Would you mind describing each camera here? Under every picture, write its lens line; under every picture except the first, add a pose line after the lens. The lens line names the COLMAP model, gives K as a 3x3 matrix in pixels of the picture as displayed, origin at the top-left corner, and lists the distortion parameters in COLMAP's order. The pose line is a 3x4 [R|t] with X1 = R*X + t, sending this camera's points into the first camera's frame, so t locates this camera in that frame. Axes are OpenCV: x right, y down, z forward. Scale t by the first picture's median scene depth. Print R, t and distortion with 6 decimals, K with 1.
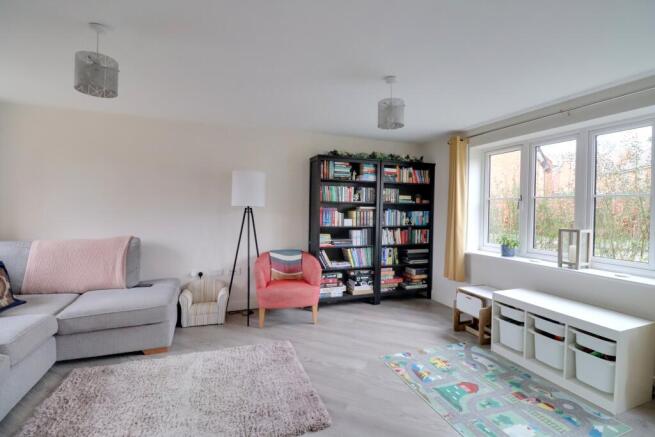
lens RADIAL K [[303.0, 0, 333.4], [0, 303.0, 211.6], [0, 0, 1]] dist [0.002361, -0.015062]
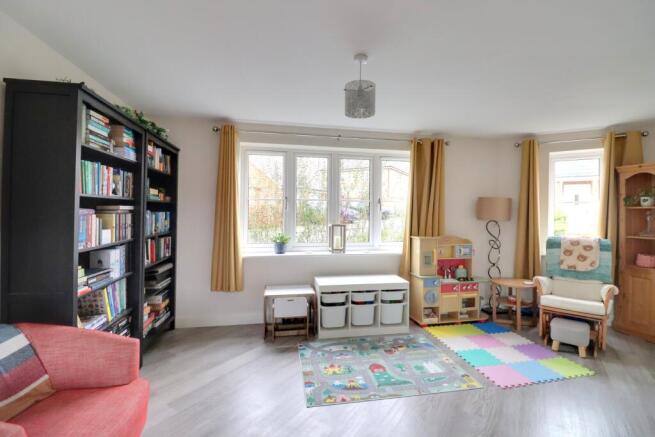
lens RADIAL K [[303.0, 0, 333.4], [0, 303.0, 211.6], [0, 0, 1]] dist [0.002361, -0.015062]
pose [[0.175420, -0.013643, 0.984399, -0.580836], [0.006581, 0.999898, 0.012685, -0.015377], [-0.984472, 0.004253, 0.175492, 0.813330]]
